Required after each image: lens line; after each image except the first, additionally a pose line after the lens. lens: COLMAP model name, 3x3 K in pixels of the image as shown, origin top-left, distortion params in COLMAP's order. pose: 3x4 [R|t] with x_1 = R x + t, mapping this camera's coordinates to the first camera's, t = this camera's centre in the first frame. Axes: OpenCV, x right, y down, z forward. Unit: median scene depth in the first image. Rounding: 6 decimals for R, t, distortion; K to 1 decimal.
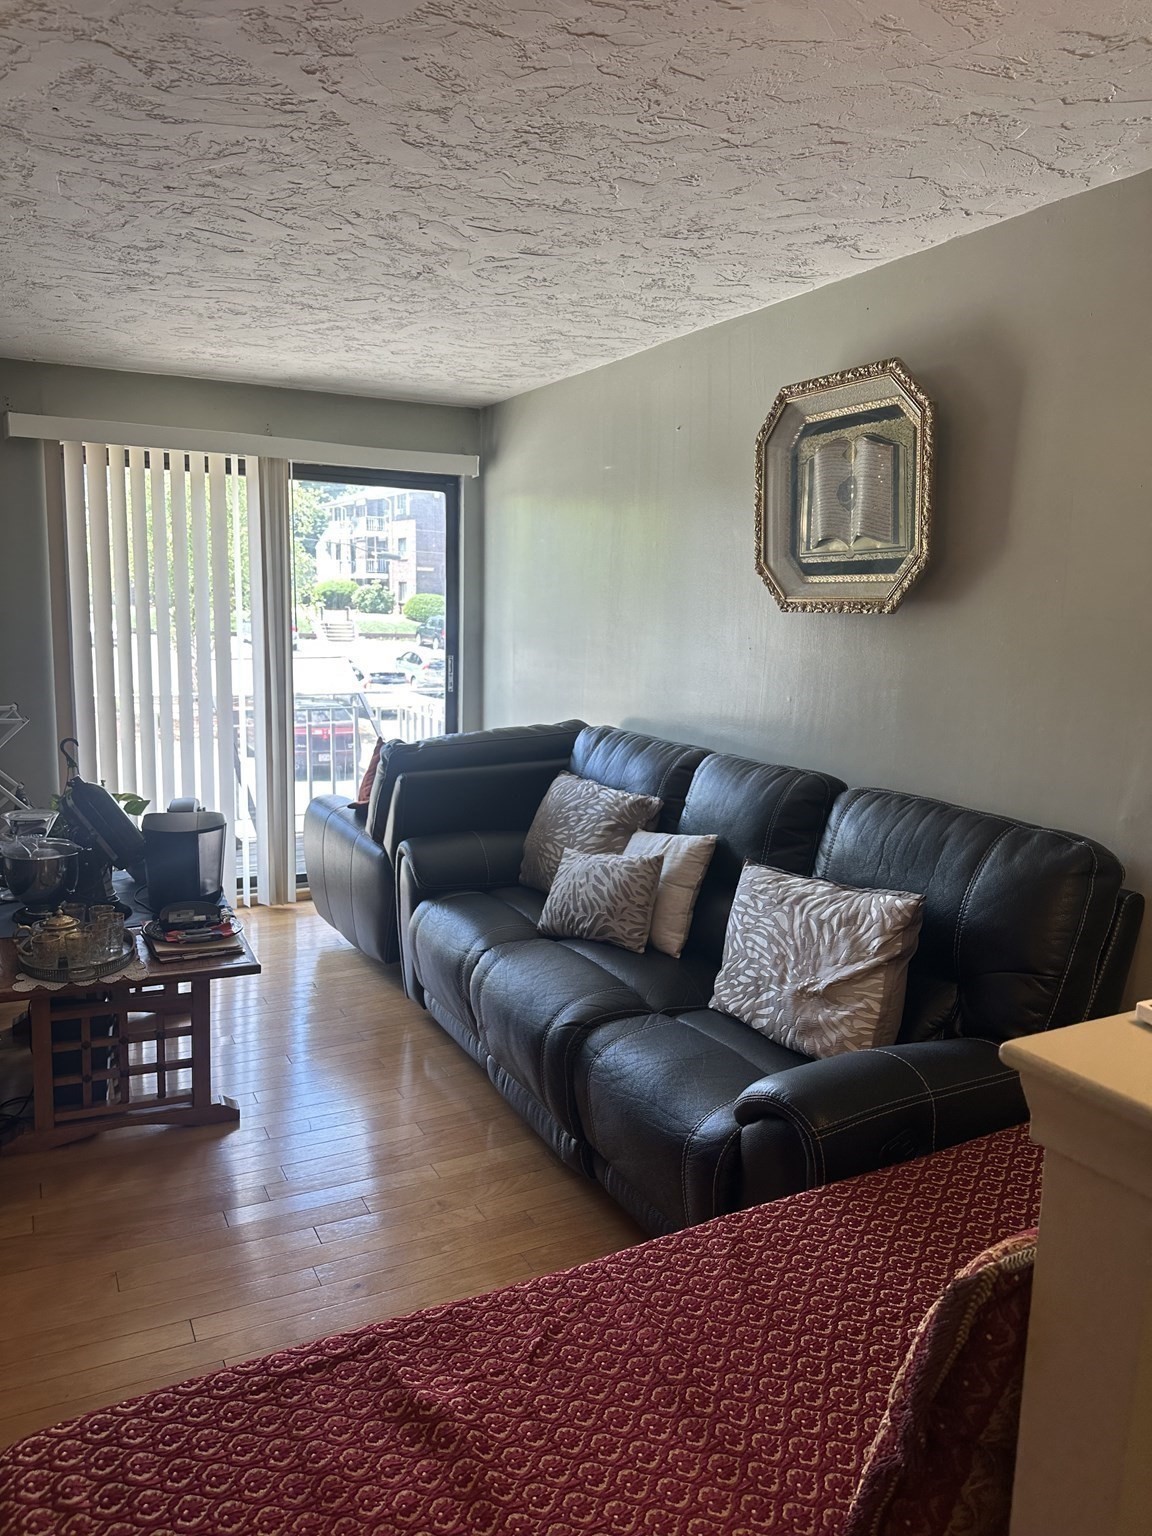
lens RADIAL K [[1076.1, 0, 575.2], [0, 1076.1, 757.6], [0, 0, 1]] dist [0.050365, -0.060856]
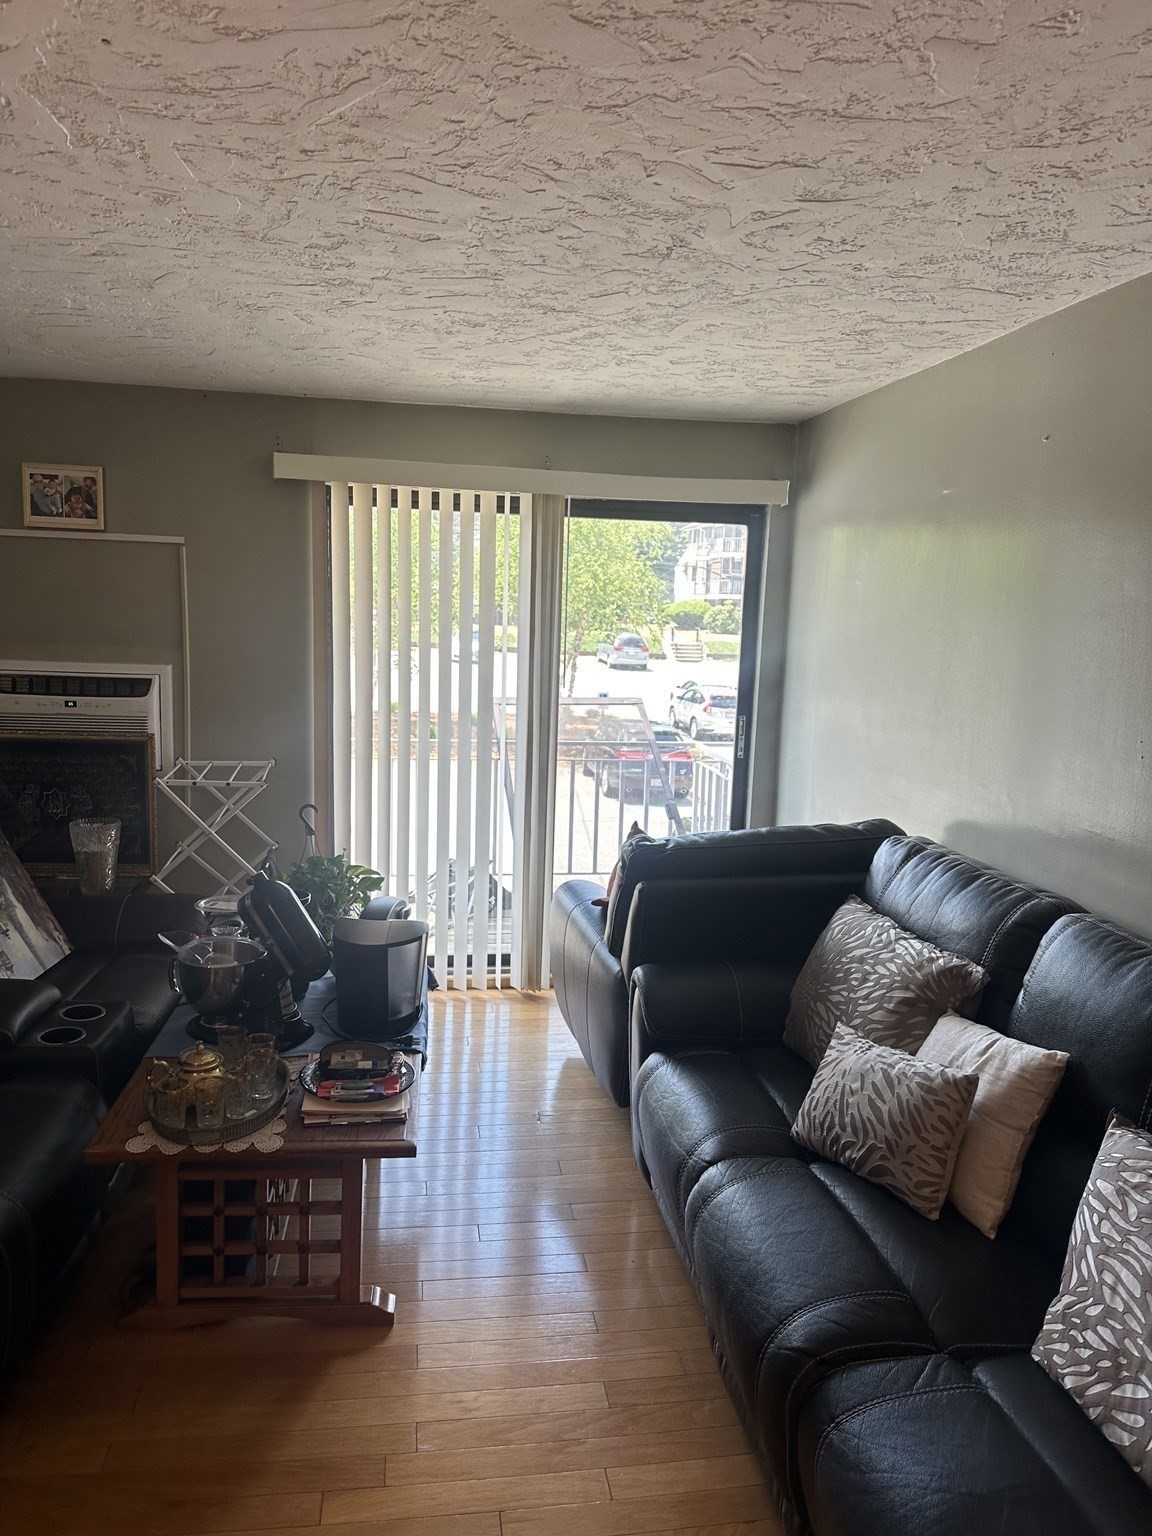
lens RADIAL K [[1076.1, 0, 573.7], [0, 1076.1, 757.3], [0, 0, 1]] dist [0.050365, -0.060856]
pose [[0.946858, 0.052919, -0.317269, 0.050620], [-0.058295, 0.998271, -0.007468, -0.091291], [0.316326, 0.025566, 0.948306, 0.291746]]
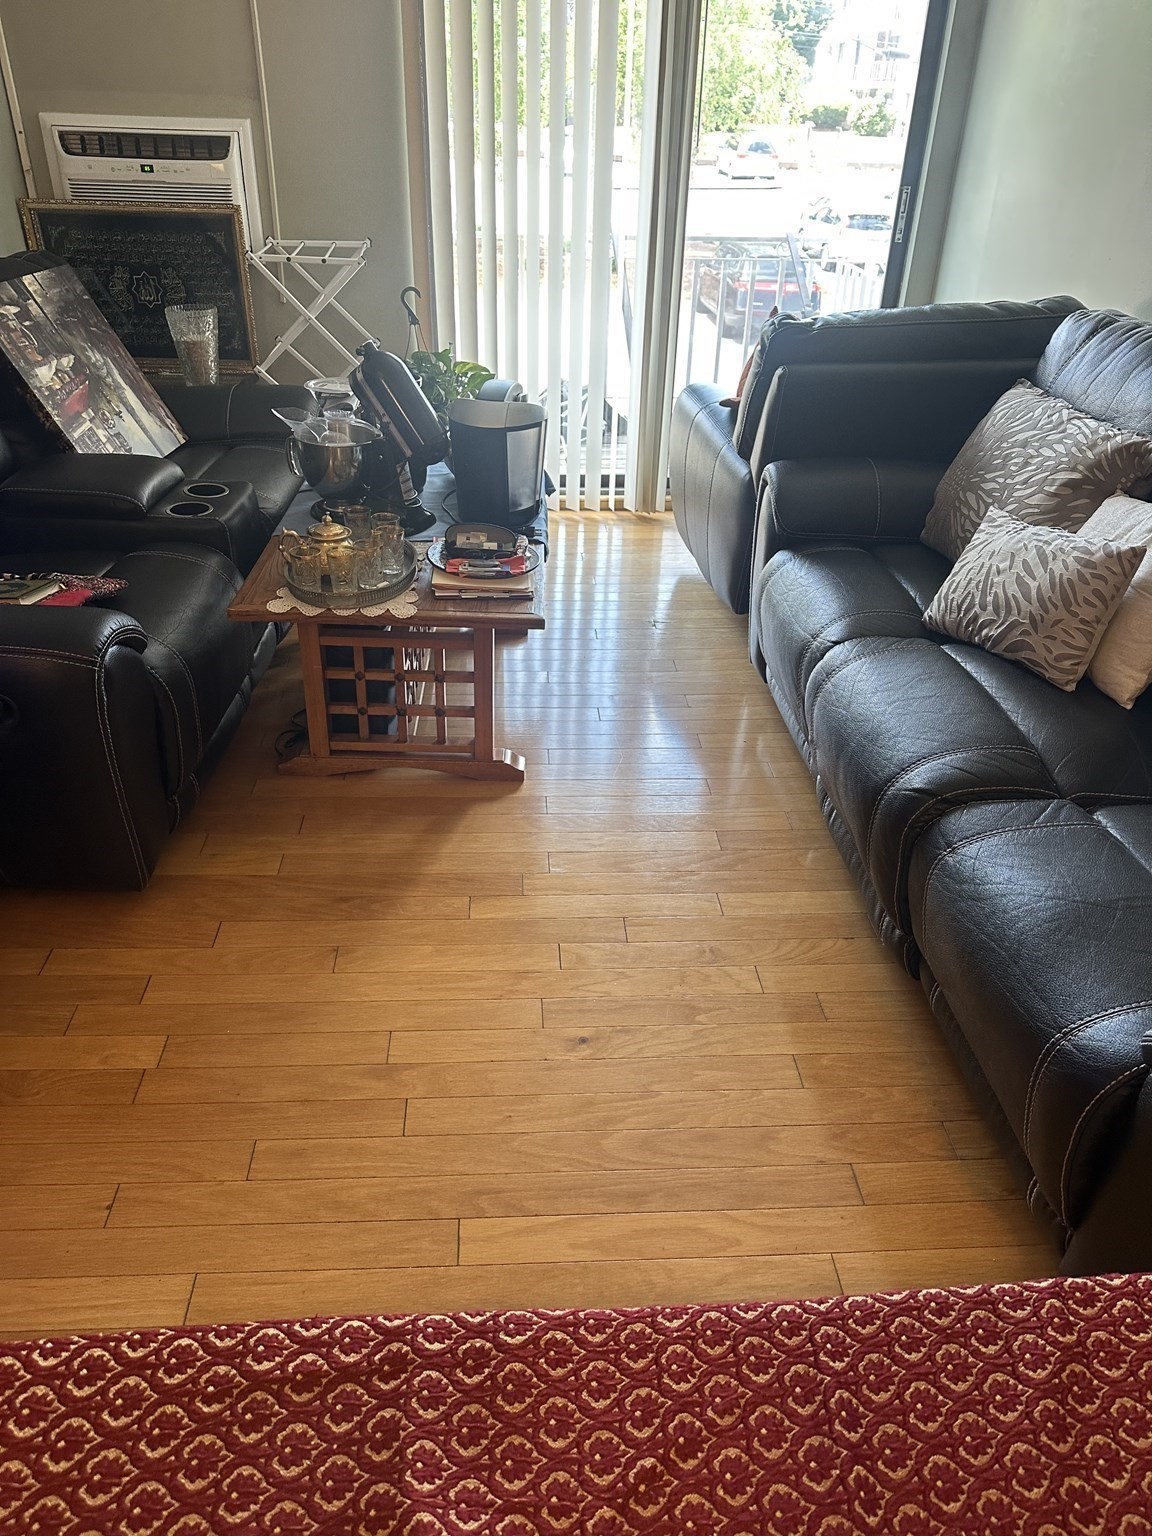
lens RADIAL K [[1076.1, 0, 567.4], [0, 1076.1, 769.5], [0, 0, 1]] dist [0.050365, -0.060856]
pose [[0.911711, 0.211708, -0.352084, 0.026538], [-0.060918, 0.917192, 0.393762, -0.019236], [0.406291, -0.337549, 0.849110, 0.302883]]
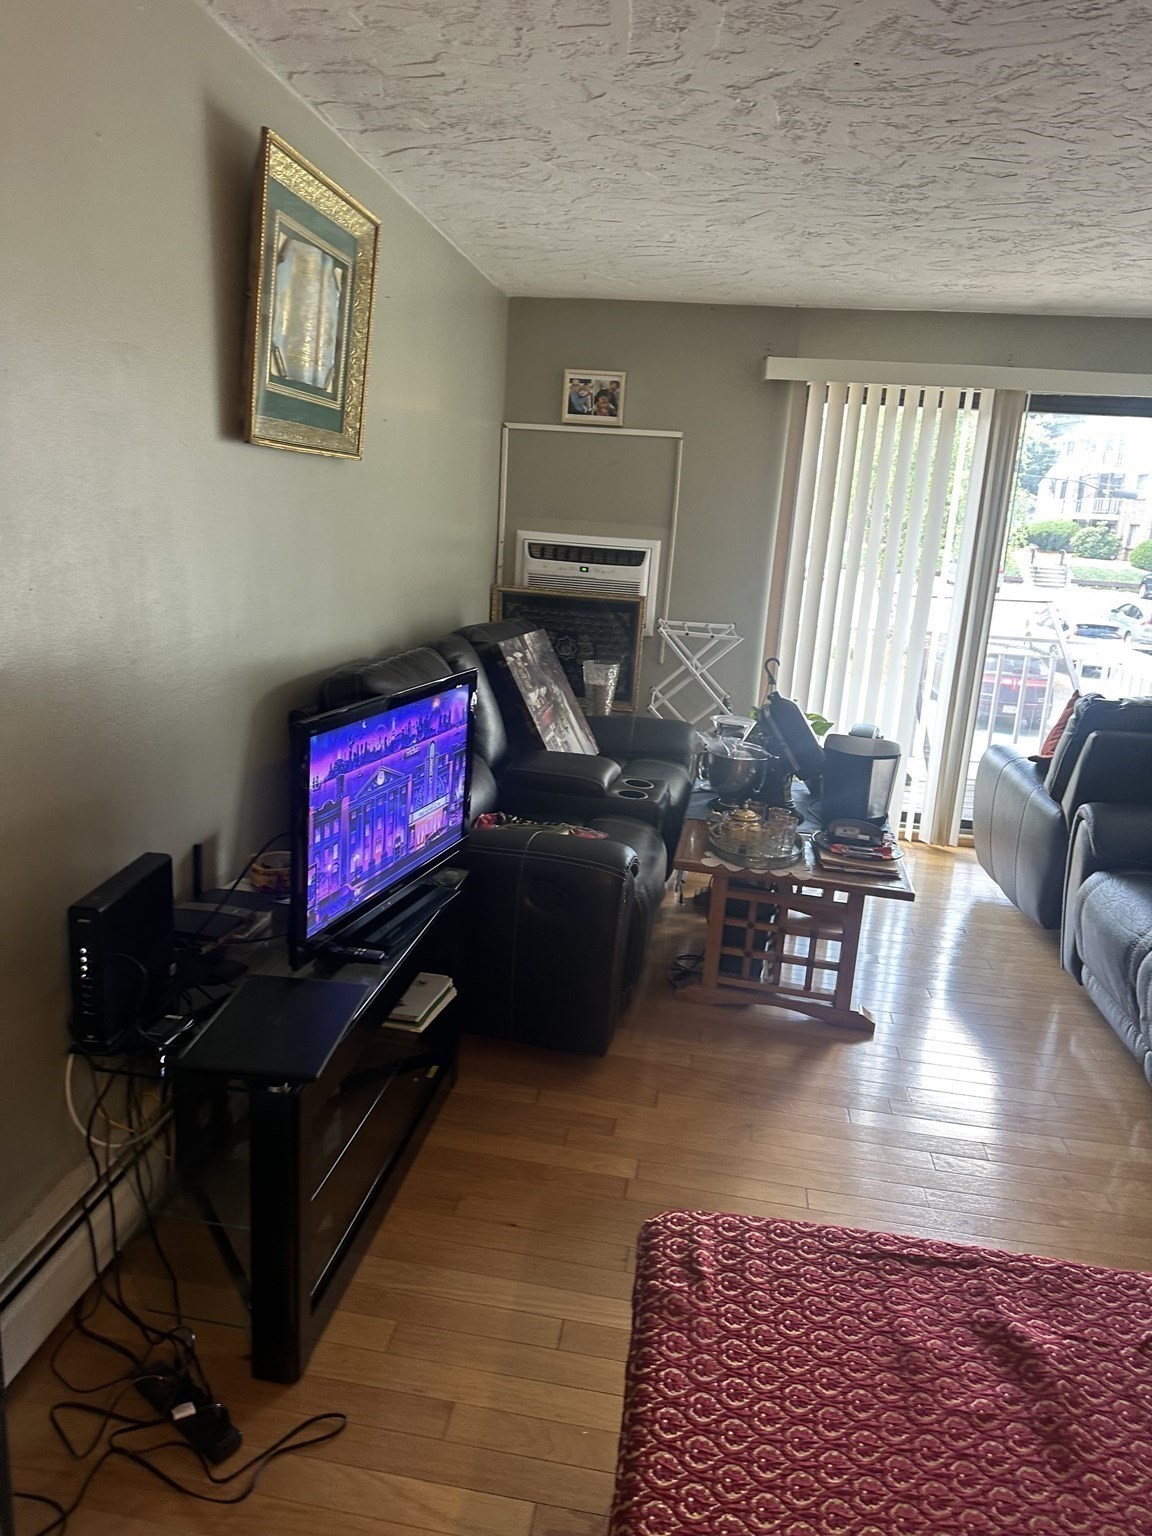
lens RADIAL K [[1076.1, 0, 566.2], [0, 1076.1, 759.9], [0, 0, 1]] dist [0.050365, -0.060856]
pose [[0.807808, 0.159465, -0.567465, 0.004759], [-0.127262, 0.987188, 0.096250, 0.009121], [0.575543, -0.005535, 0.817753, -0.030920]]
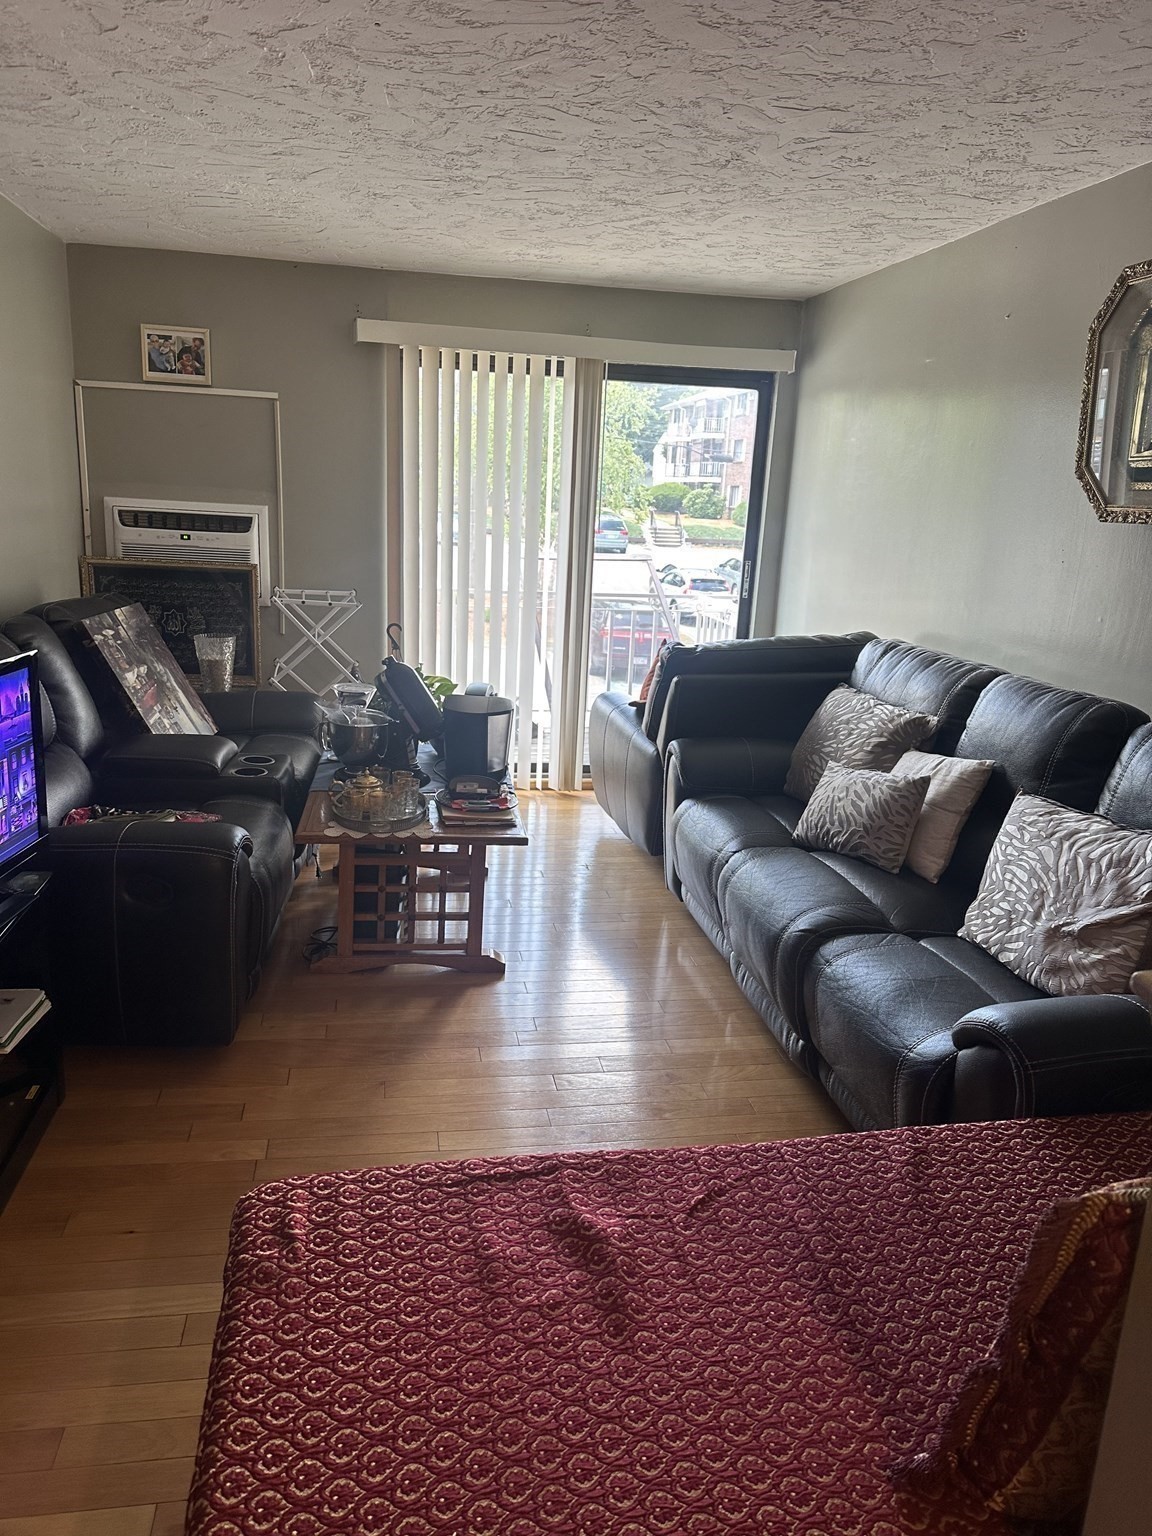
lens RADIAL K [[1076.1, 0, 572.6], [0, 1076.1, 762.9], [0, 0, 1]] dist [0.050365, -0.060856]
pose [[0.953822, 0.093742, -0.285371, 0.055127], [-0.068165, 0.992820, 0.098299, 0.005812], [0.292536, -0.074307, 0.953363, -0.014799]]
